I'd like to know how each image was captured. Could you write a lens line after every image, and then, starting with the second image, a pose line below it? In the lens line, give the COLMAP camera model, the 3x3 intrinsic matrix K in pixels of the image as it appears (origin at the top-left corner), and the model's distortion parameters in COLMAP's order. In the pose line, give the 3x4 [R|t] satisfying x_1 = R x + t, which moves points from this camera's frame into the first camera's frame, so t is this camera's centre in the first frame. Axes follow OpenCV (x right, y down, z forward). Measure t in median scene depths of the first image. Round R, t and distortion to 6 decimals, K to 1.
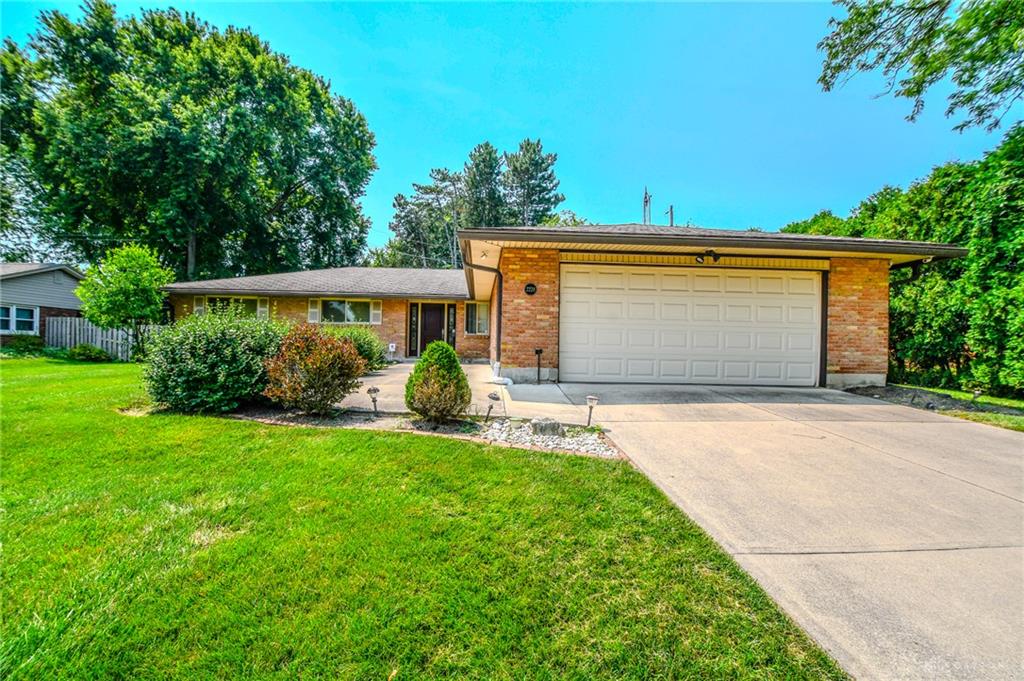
lens RADIAL K [[453.0, 0, 508.7], [0, 453.0, 348.1], [0, 0, 1]] dist [-0.002064, -0.005456]
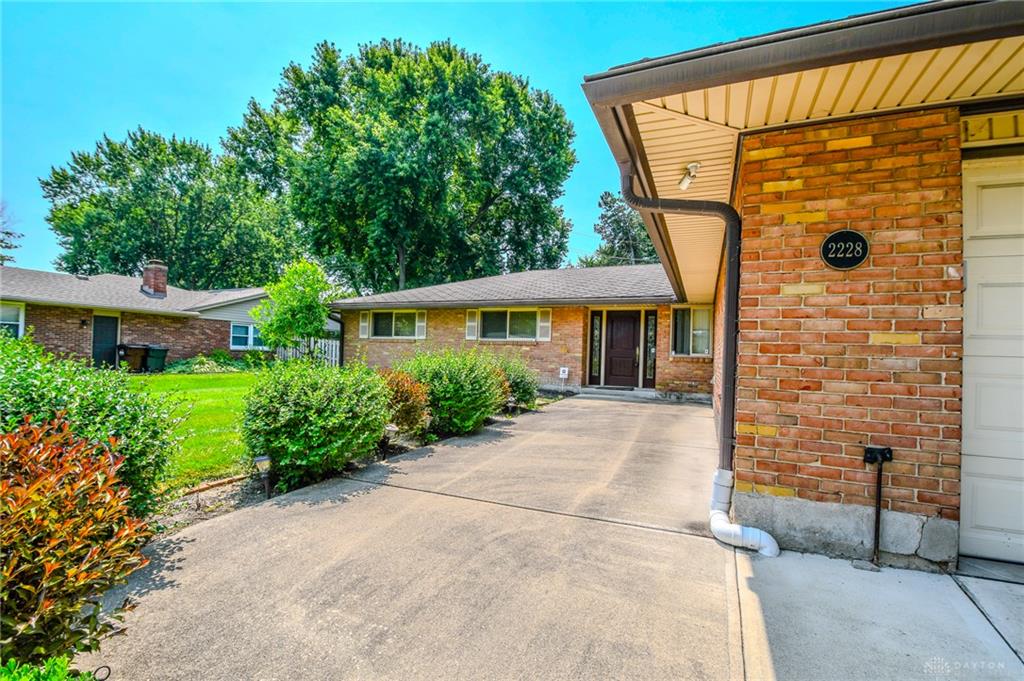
lens RADIAL K [[453.0, 0, 500.1], [0, 453.0, 347.9], [0, 0, 1]] dist [-0.002064, -0.005456]
pose [[0.883029, 0.004919, -0.469293, -0.005533], [-0.015165, 0.999722, -0.018055, -0.020838], [0.469074, 0.023060, 0.882858, 0.240376]]
